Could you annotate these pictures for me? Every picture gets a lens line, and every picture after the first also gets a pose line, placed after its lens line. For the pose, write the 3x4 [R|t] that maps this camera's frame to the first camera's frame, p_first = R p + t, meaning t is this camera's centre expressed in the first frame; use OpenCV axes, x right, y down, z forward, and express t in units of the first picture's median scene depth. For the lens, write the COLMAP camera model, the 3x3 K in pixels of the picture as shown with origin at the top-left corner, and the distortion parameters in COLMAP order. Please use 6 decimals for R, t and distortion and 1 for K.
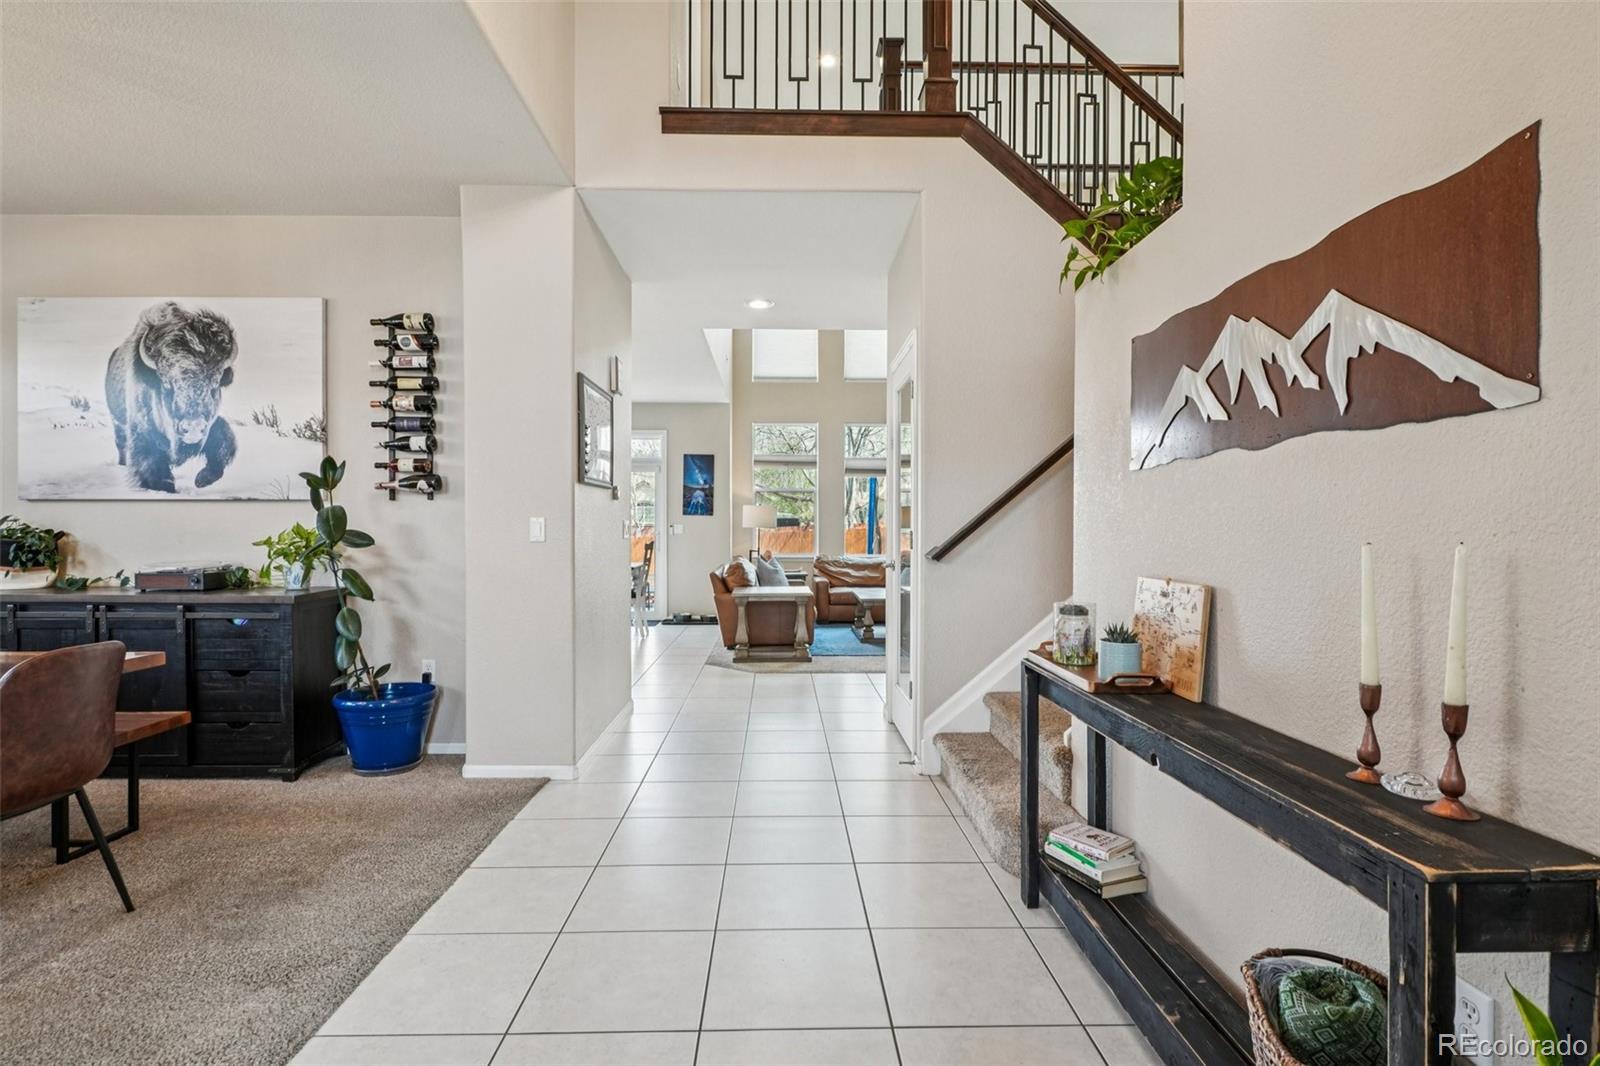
lens RADIAL K [[789.2, 0, 799.0], [0, 789.2, 532.3], [0, 0, 1]] dist [0.006181, -0.005363]
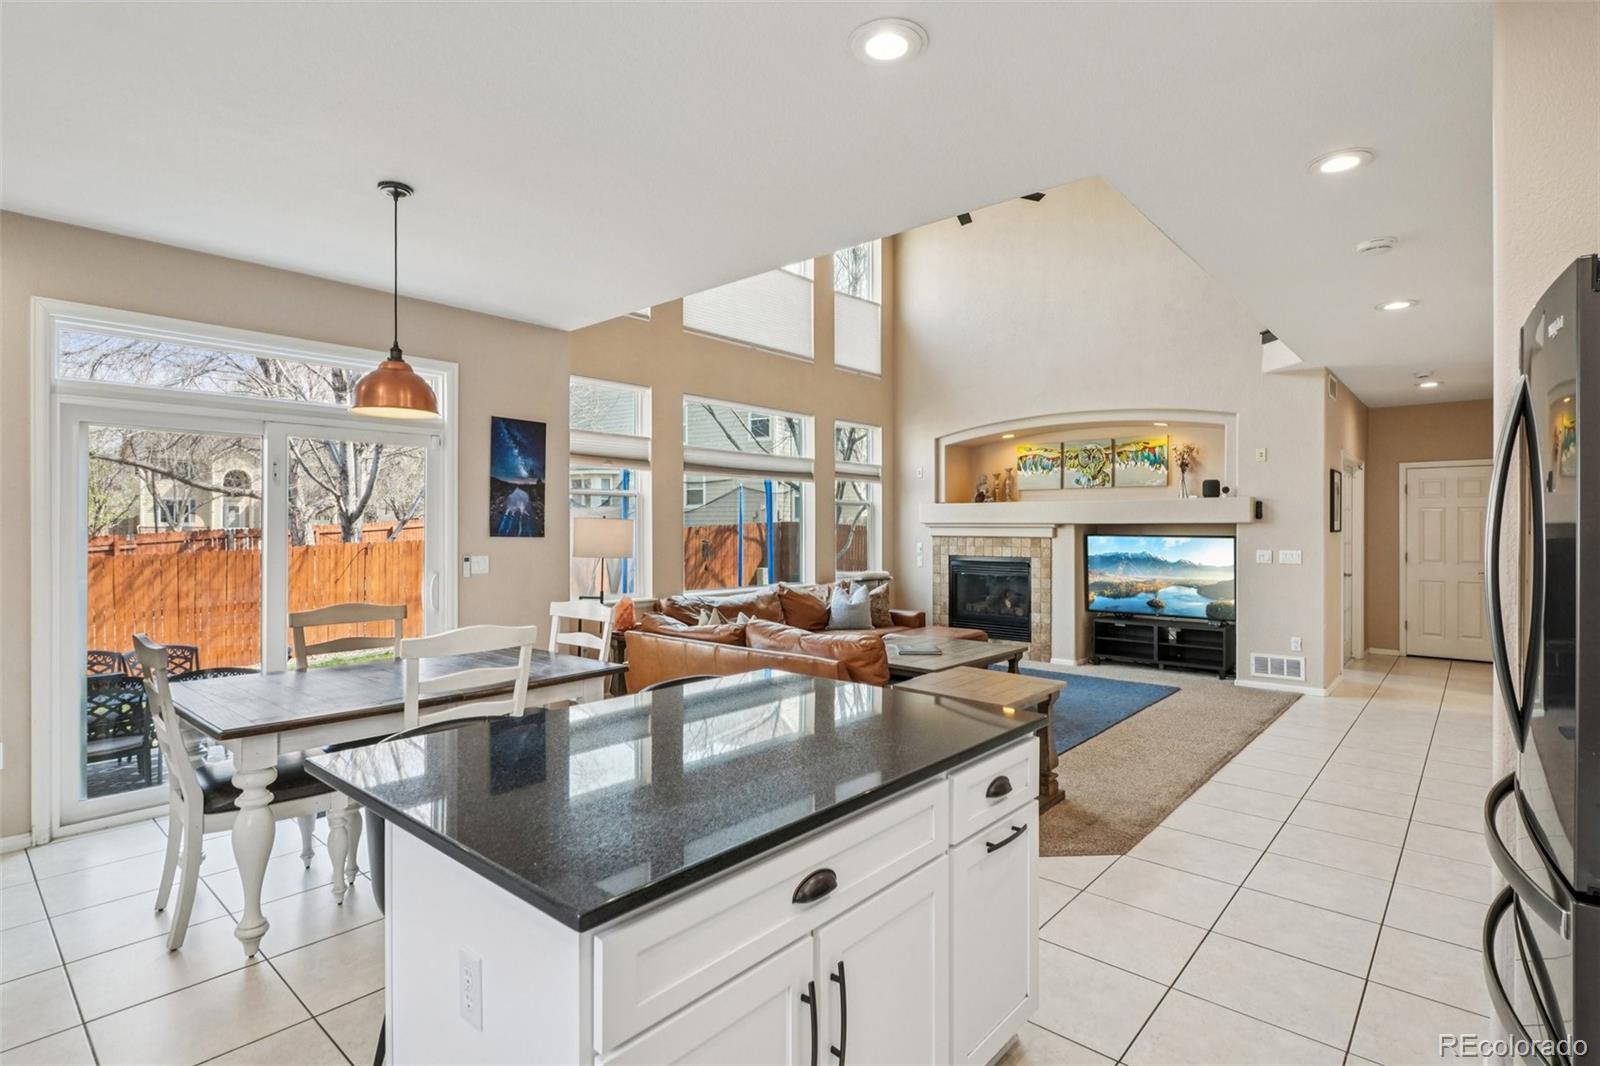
lens RADIAL K [[789.2, 0, 799.6], [0, 789.2, 528.0], [0, 0, 1]] dist [0.006181, -0.005363]
pose [[0.681310, -0.004309, 0.731982, -1.056031], [-0.001553, 0.999972, 0.007332, -0.088785], [-0.731993, -0.006133, 0.681285, 1.434110]]
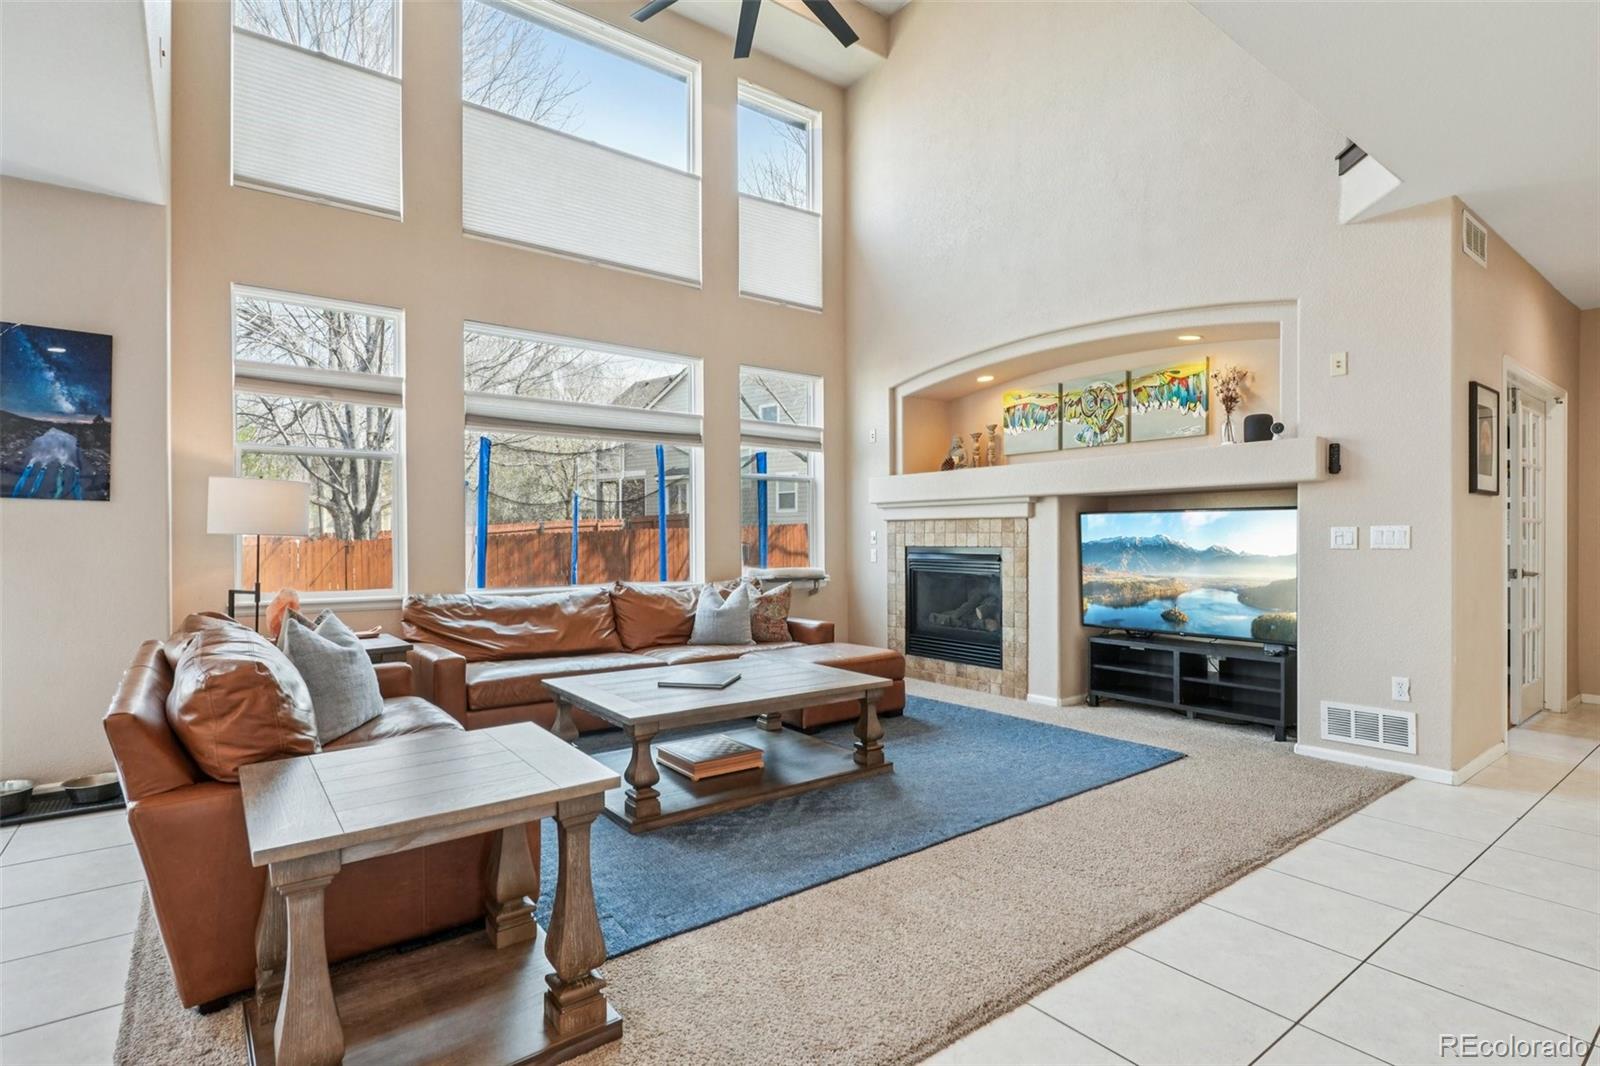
lens RADIAL K [[789.2, 0, 798.0], [0, 789.2, 540.0], [0, 0, 1]] dist [0.006181, -0.005363]
pose [[0.814281, -0.007454, 0.580423, -0.173634], [0.003715, 0.999964, 0.007631, -0.015065], [-0.580459, -0.004058, 0.814279, 1.449184]]
